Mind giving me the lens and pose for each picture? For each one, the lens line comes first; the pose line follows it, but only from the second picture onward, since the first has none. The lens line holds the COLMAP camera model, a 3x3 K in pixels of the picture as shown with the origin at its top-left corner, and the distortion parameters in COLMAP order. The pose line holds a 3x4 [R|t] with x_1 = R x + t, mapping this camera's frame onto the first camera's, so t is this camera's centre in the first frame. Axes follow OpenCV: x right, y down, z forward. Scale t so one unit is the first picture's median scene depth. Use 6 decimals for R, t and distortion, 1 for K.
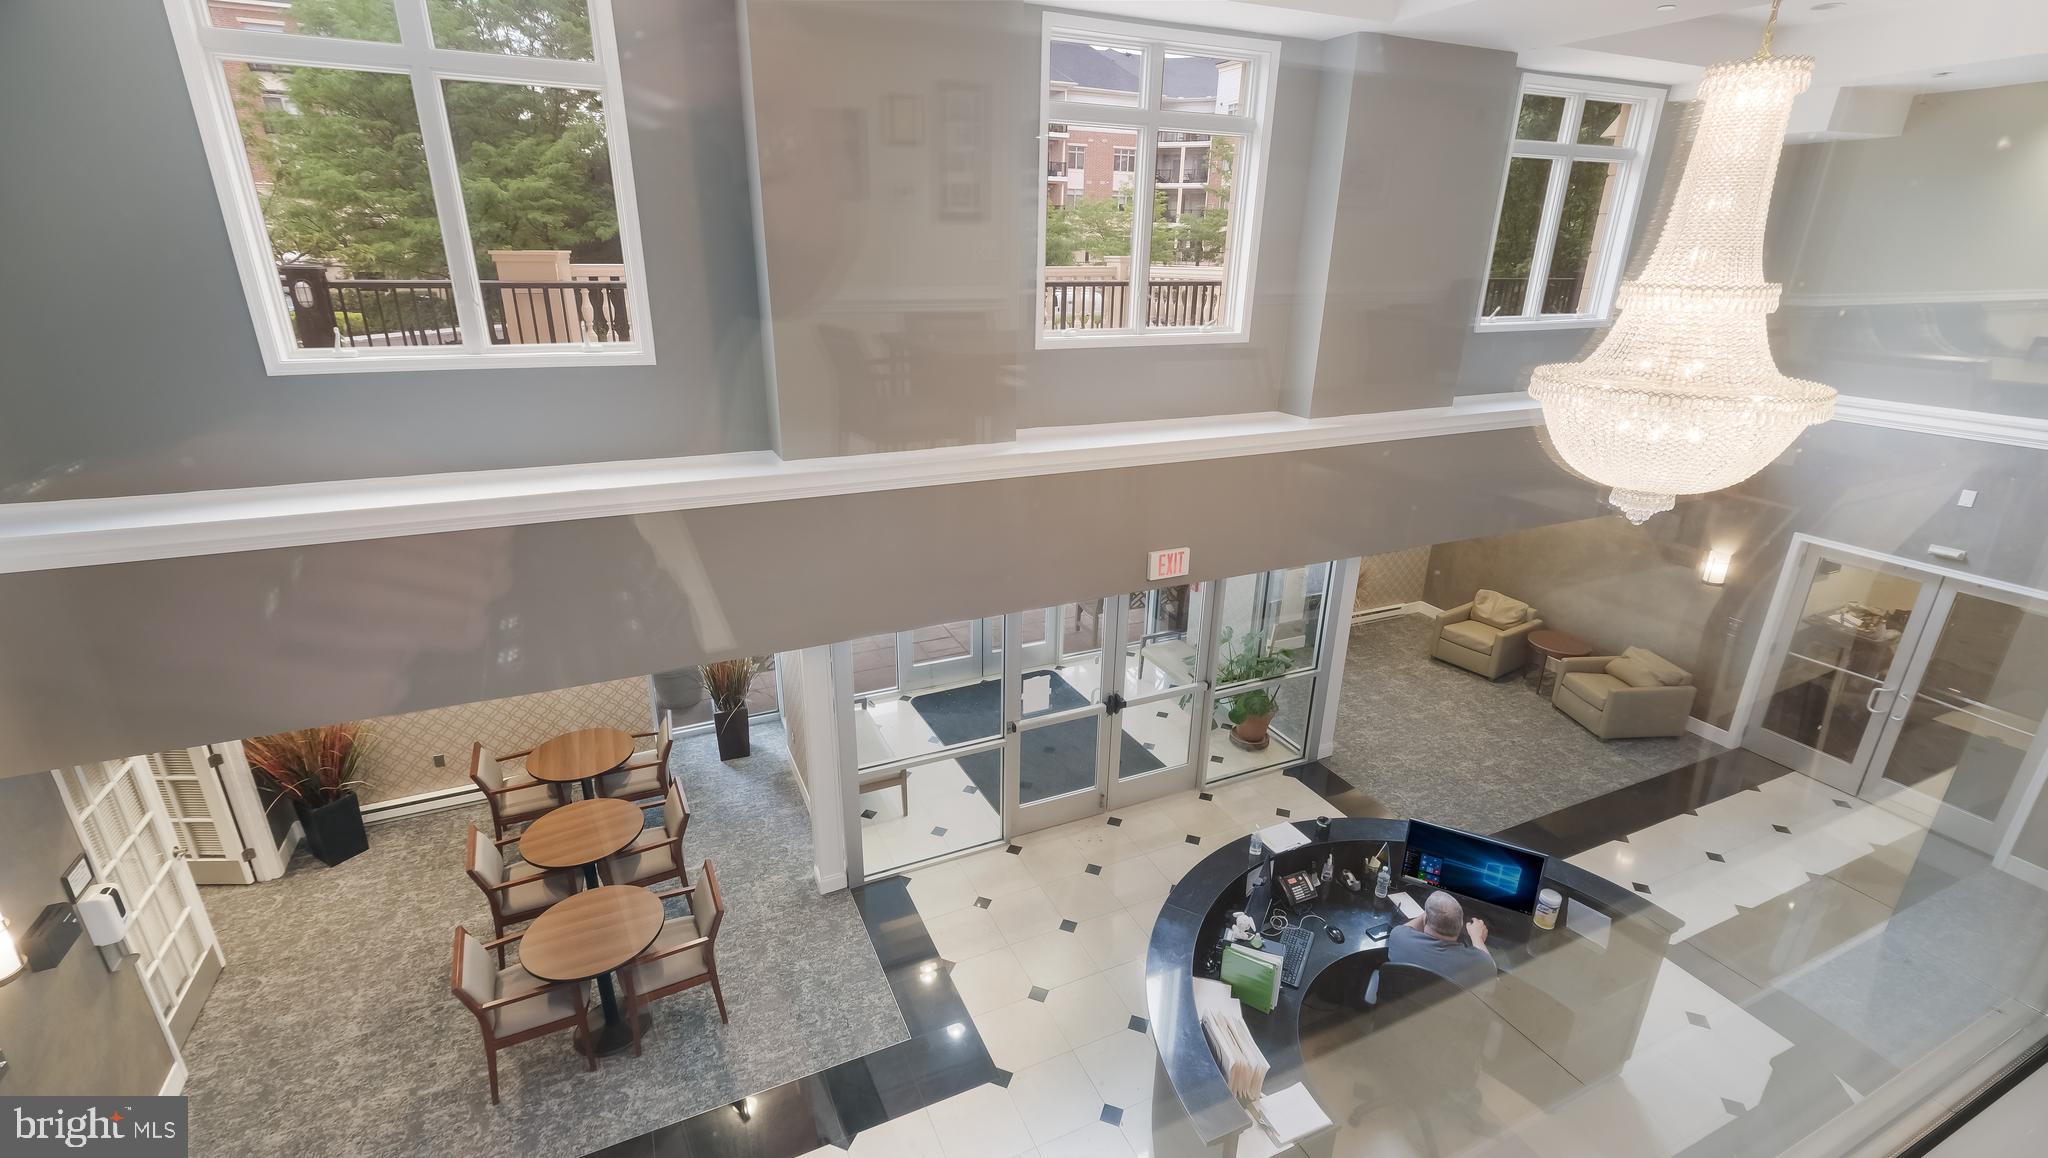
lens RADIAL K [[883.7, 0, 1024.0], [0, 883.7, 579.0], [0, 0, 1]] dist [0.003946, 0.000522]
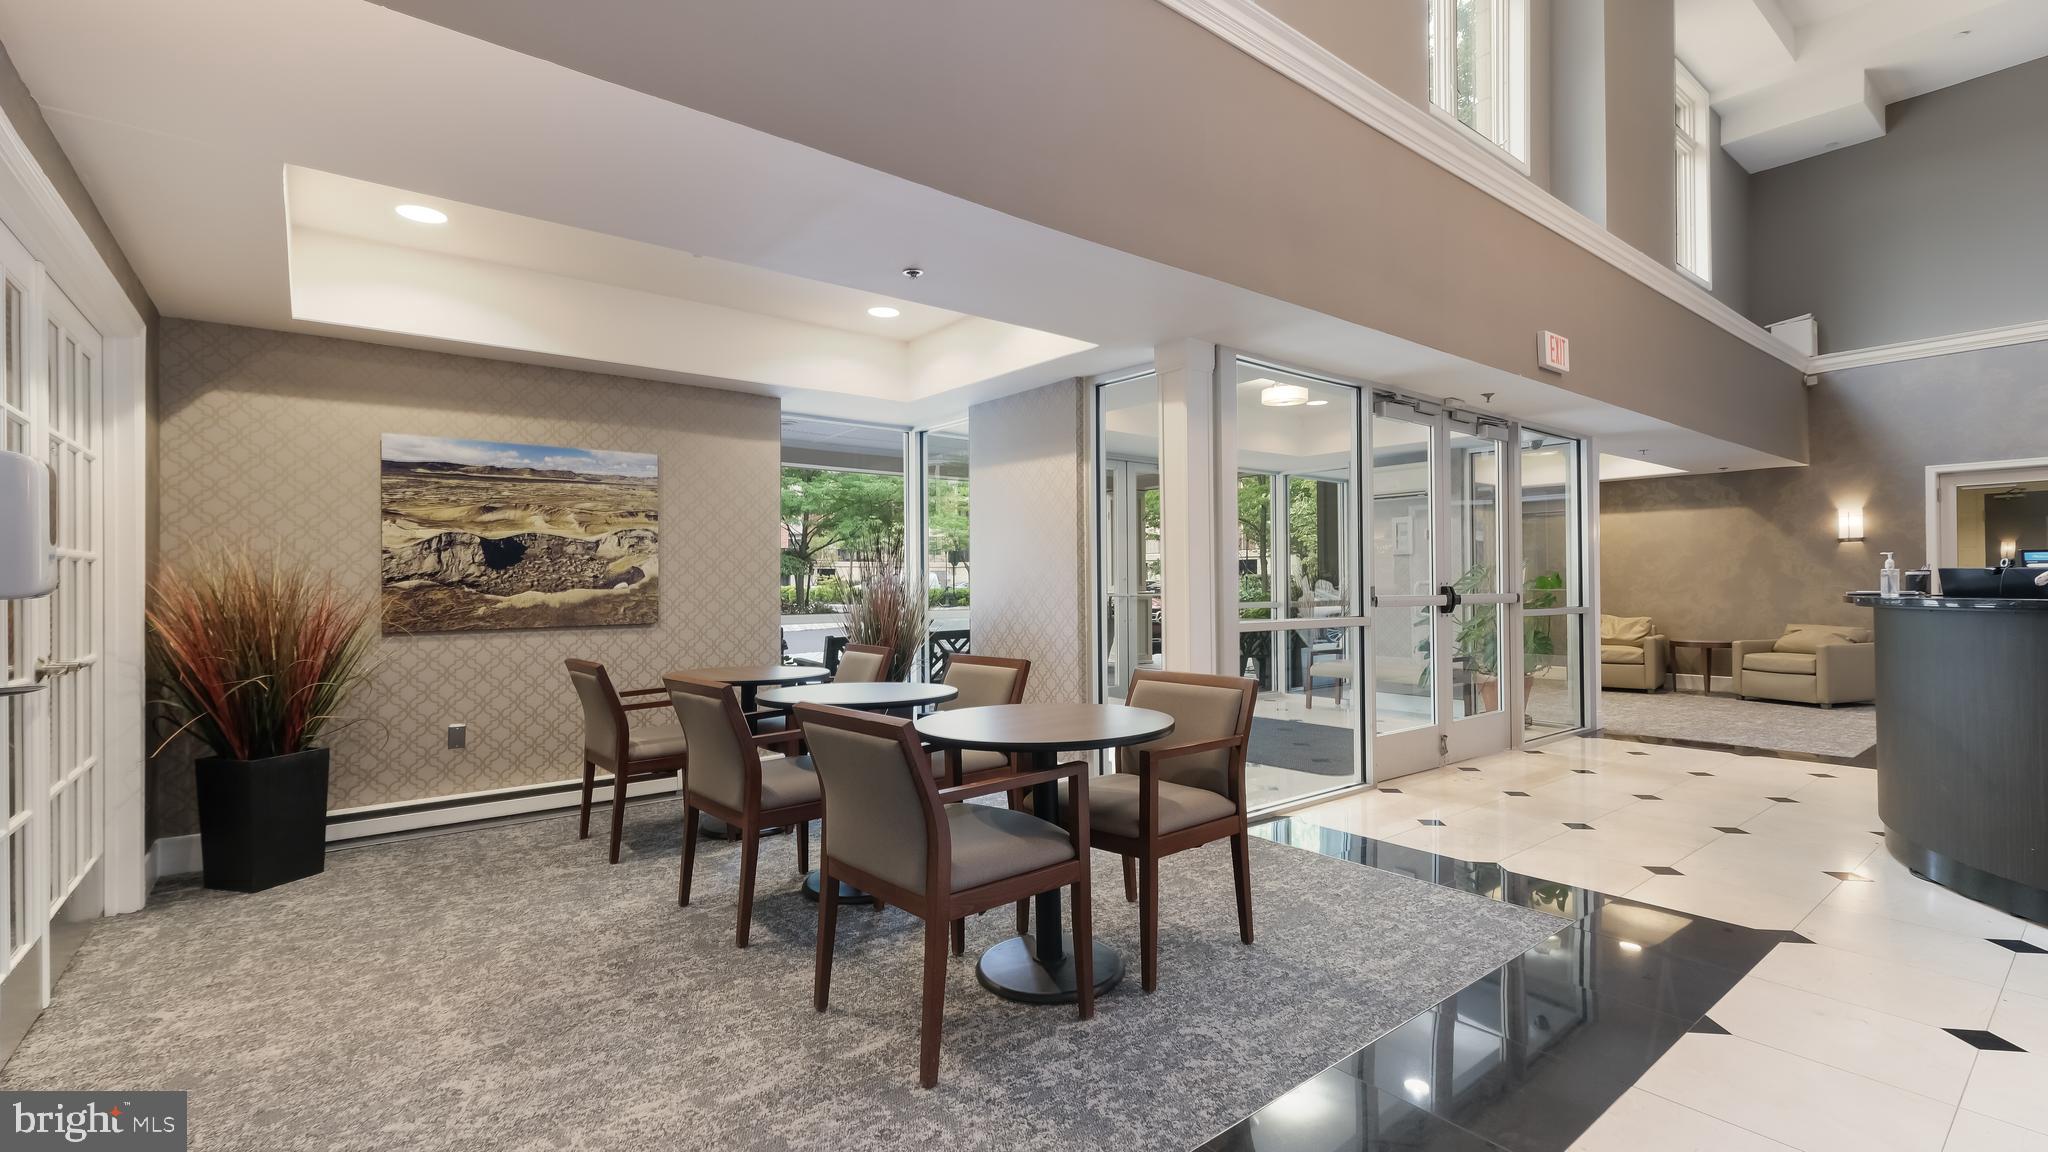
lens RADIAL K [[883.7, 0, 1024.0], [0, 883.7, 576.0], [0, 0, 1]] dist [0.003946, 0.000522]
pose [[0.973136, -0.022626, 0.229115, -0.519748], [0.101996, 0.934540, -0.340927, 0.416385], [-0.206403, 0.355138, 0.911743, 0.429639]]
